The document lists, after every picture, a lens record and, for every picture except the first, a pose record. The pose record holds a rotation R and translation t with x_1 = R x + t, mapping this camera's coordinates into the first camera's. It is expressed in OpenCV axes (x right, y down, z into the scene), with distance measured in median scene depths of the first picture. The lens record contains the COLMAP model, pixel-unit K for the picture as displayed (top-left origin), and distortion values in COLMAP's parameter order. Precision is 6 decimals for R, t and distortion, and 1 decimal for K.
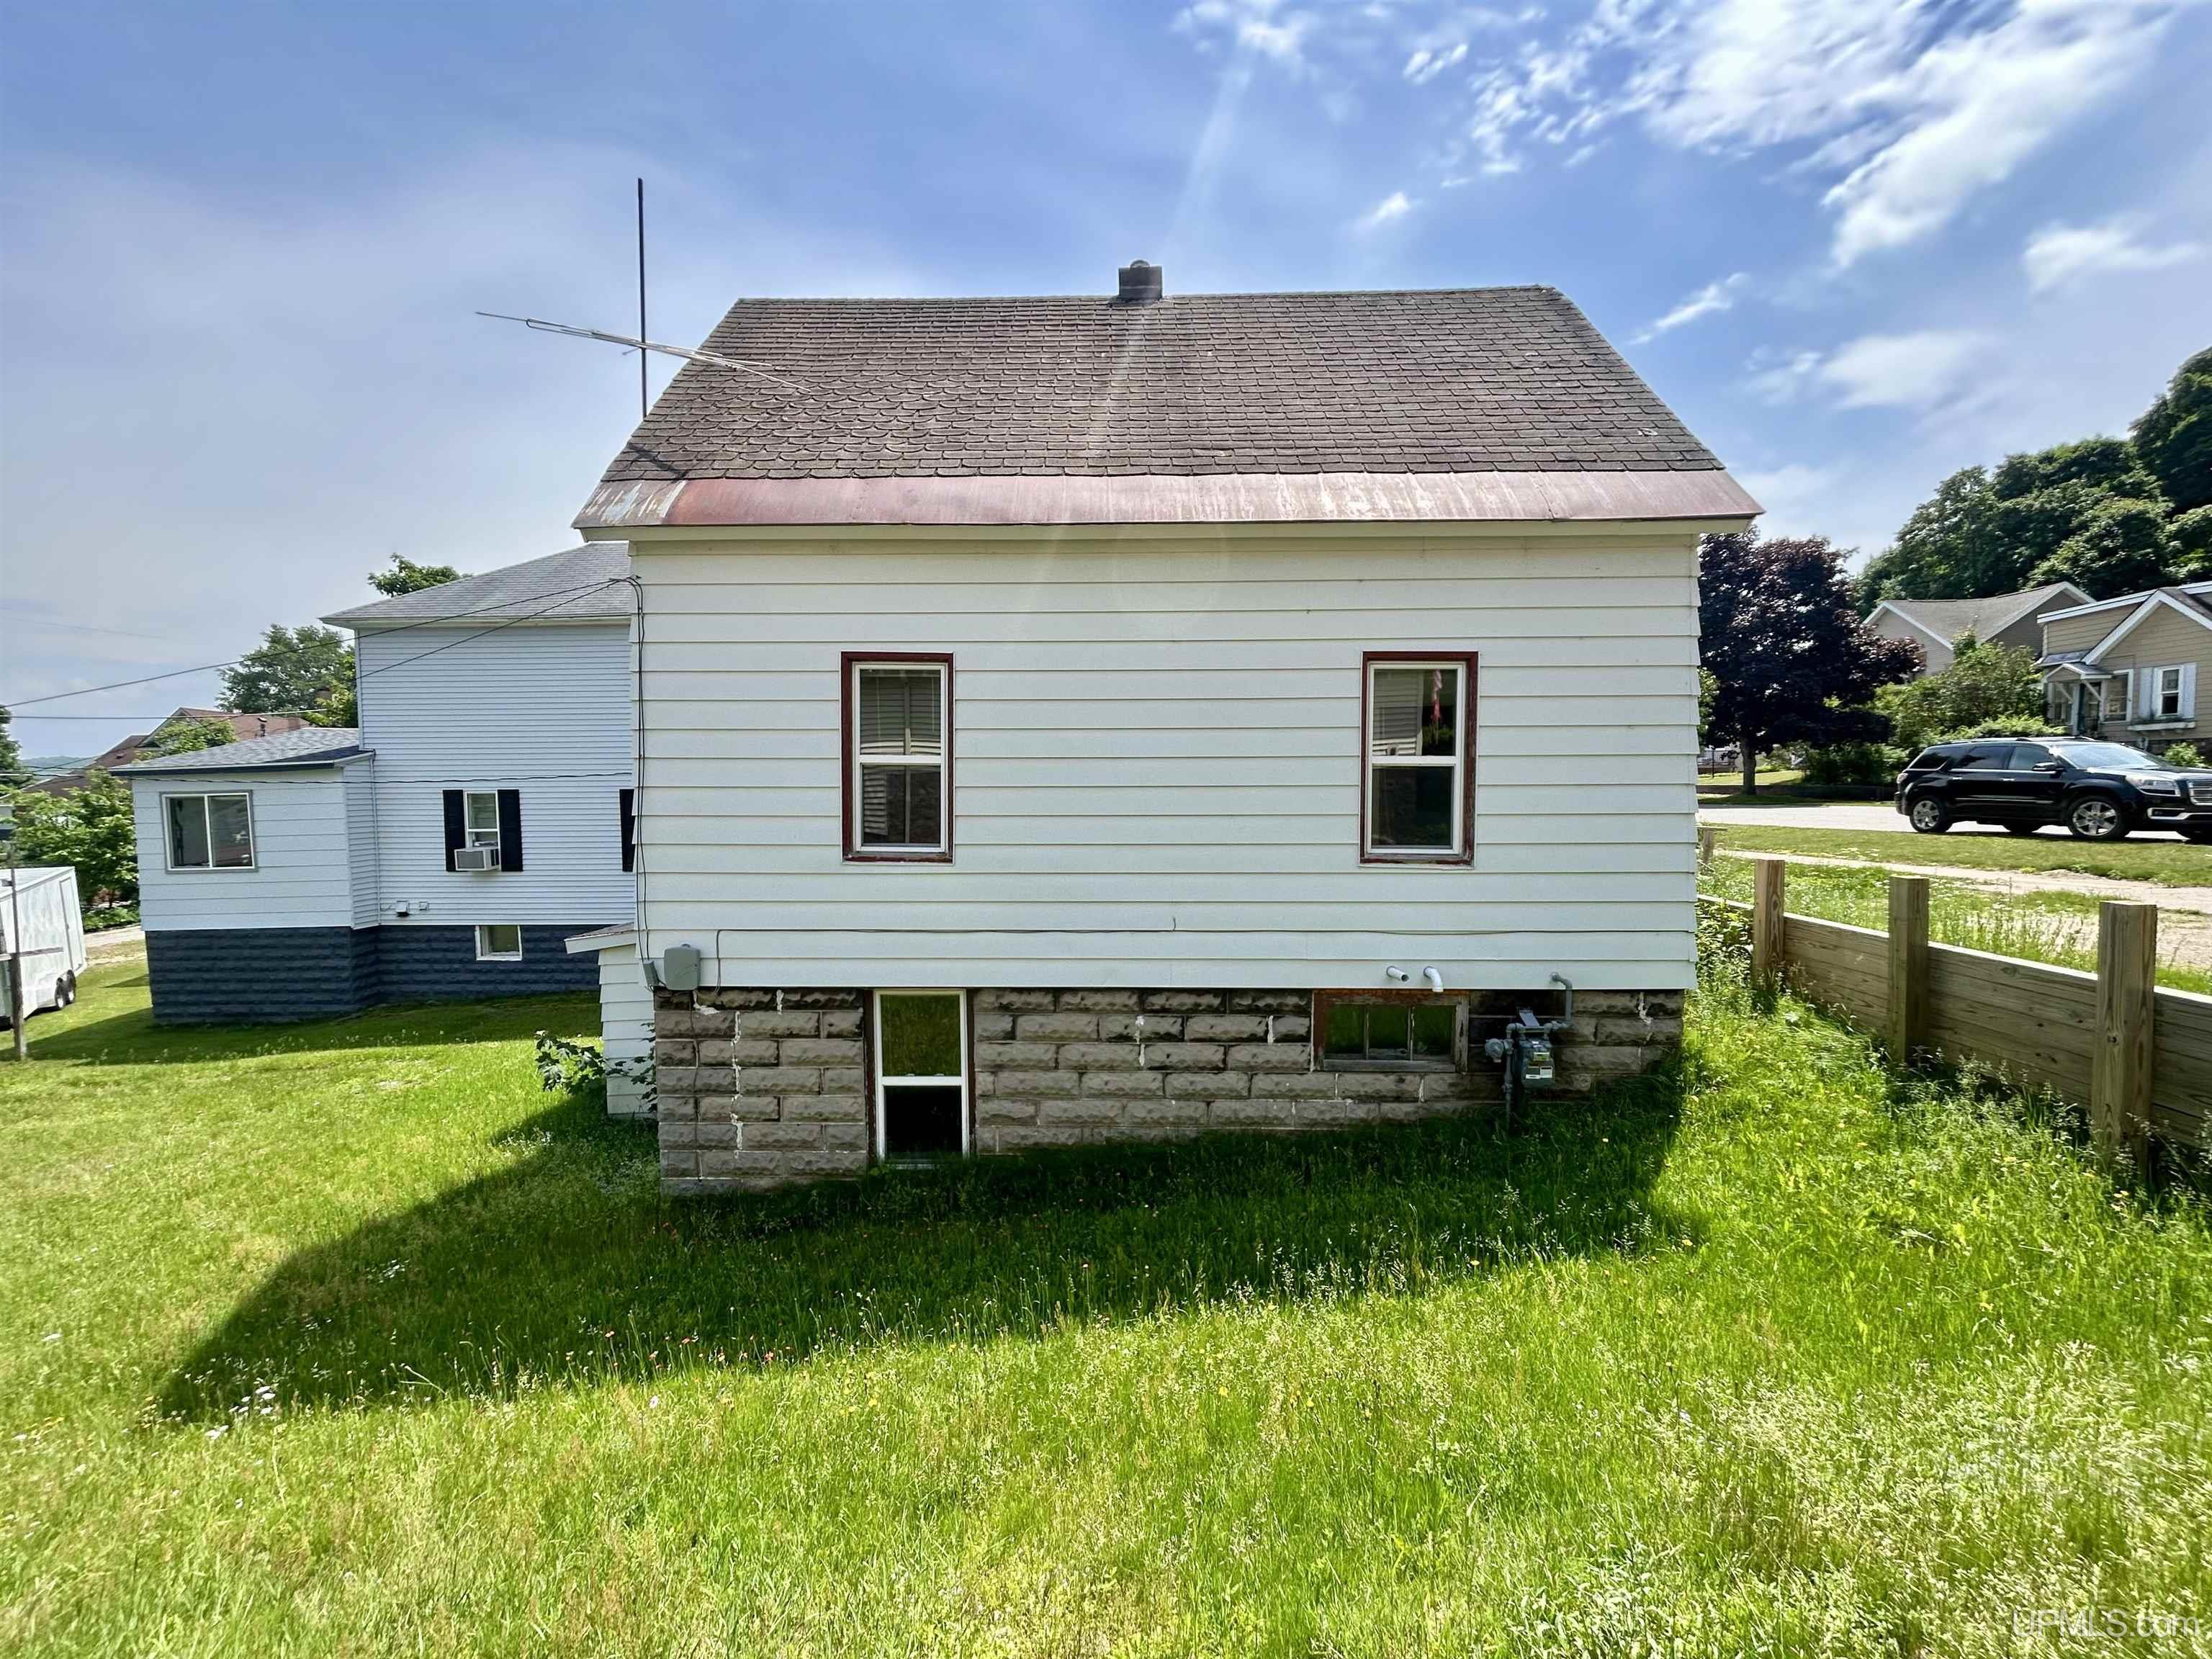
lens RADIAL K [[902.3, 0, 1106.1], [0, 902.3, 829.0], [0, 0, 1]] dist [0.001409, 0.000193]
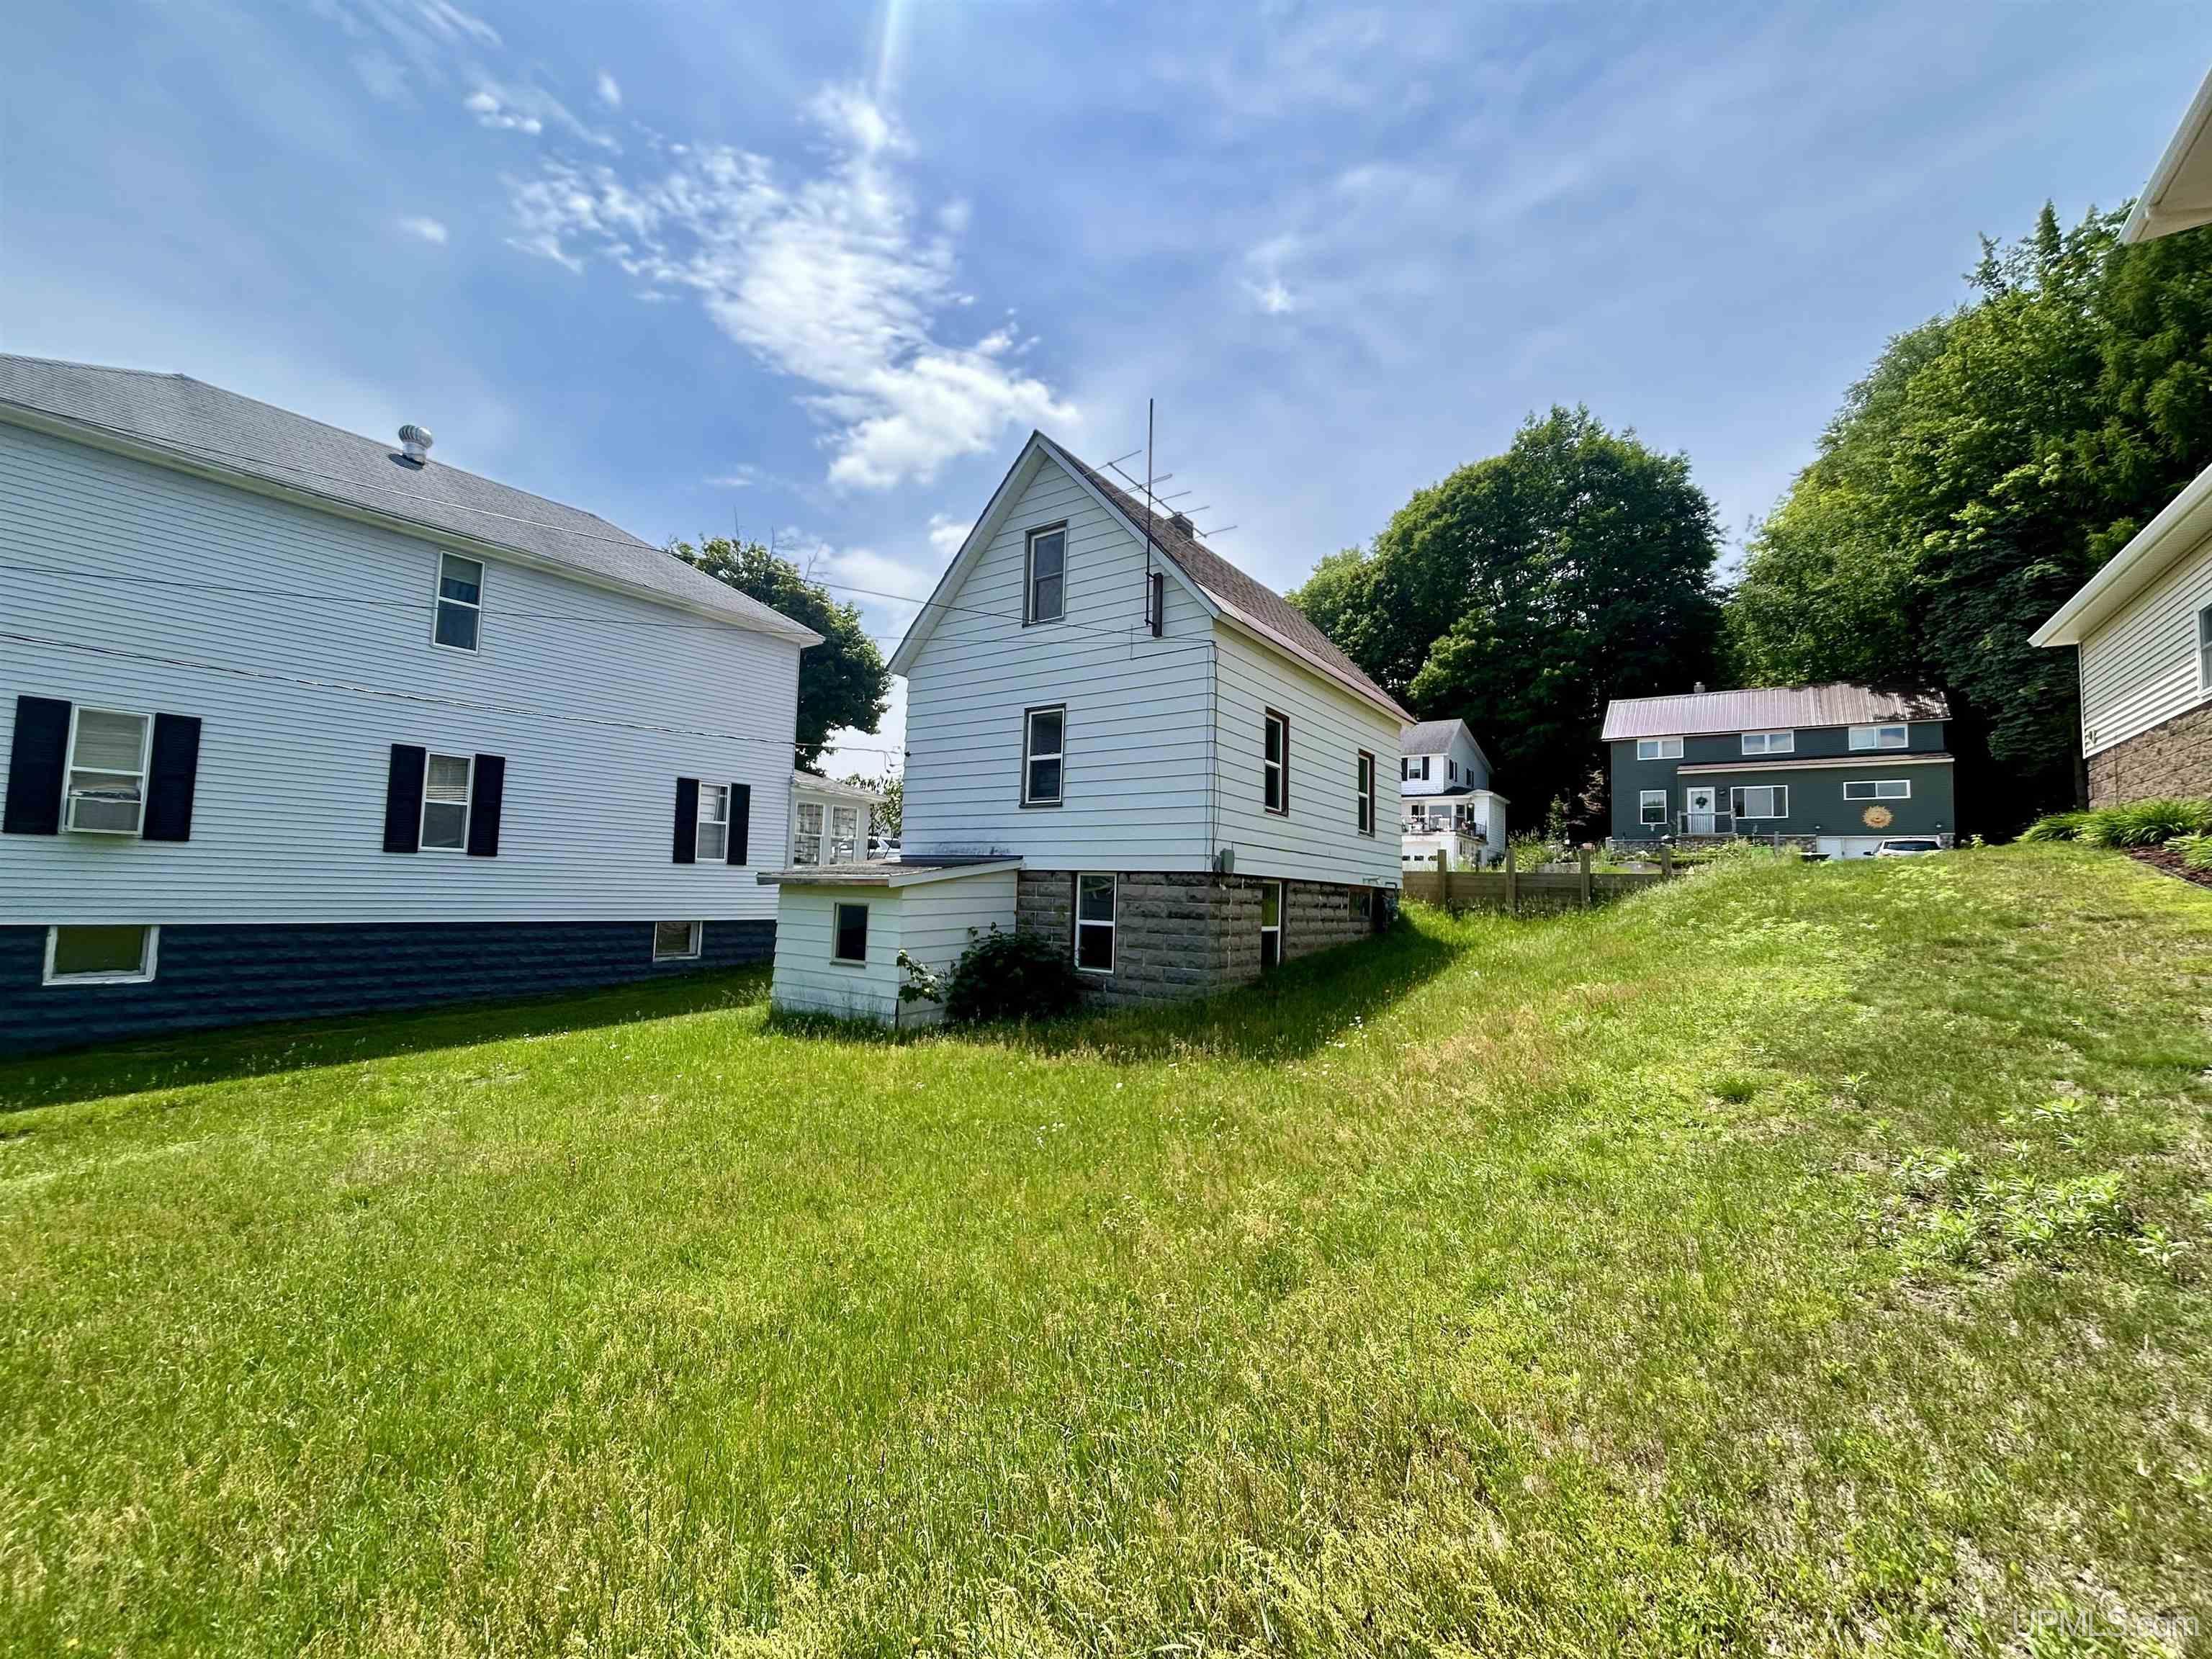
lens RADIAL K [[902.3, 0, 1095.2], [0, 902.3, 817.2], [0, 0, 1]] dist [0.001409, 0.000193]
pose [[0.565223, 0.095455, 0.819397, -0.818315], [0.002155, 0.993109, -0.117177, 0.107735], [-0.824935, 0.067997, 0.561122, 0.082198]]
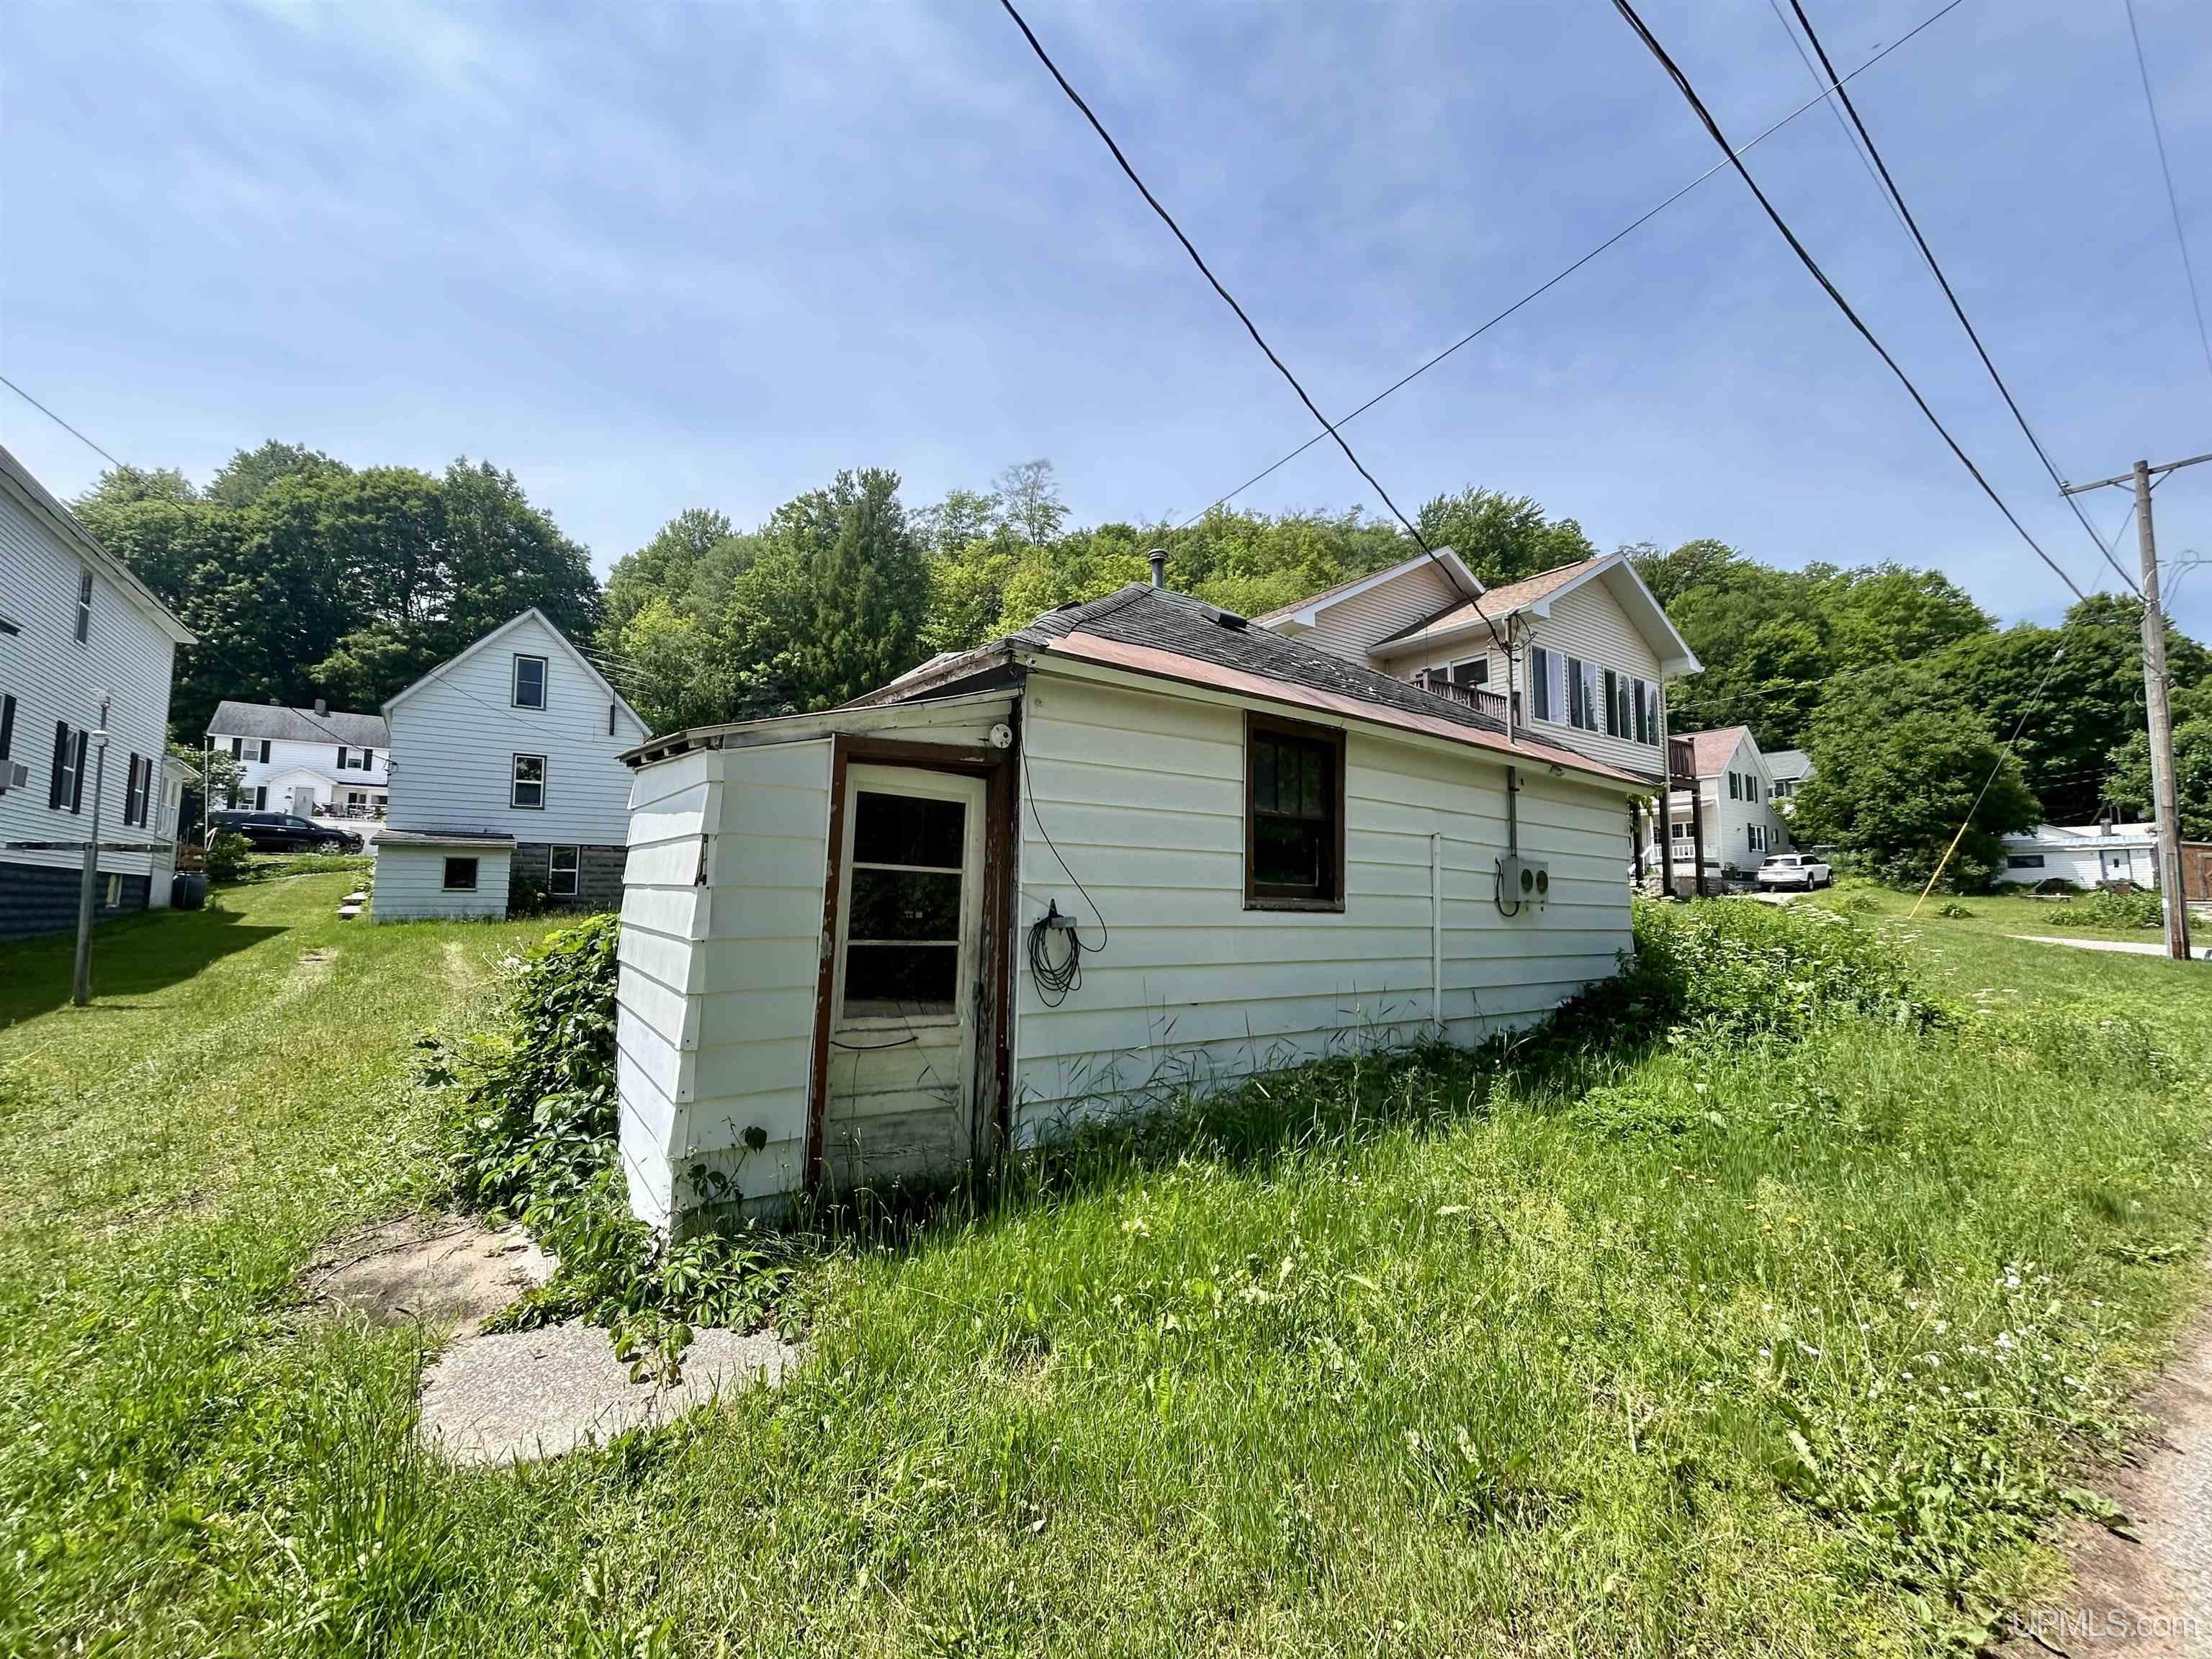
lens RADIAL K [[902.3, 0, 1107.6], [0, 902.3, 827.9], [0, 0, 1]] dist [0.001409, 0.000193]
pose [[-0.604466, 0.080262, 0.792578, -1.951345], [0.042046, 0.996739, -0.068871, 0.179433], [-0.795521, -0.008306, -0.605869, 0.709564]]
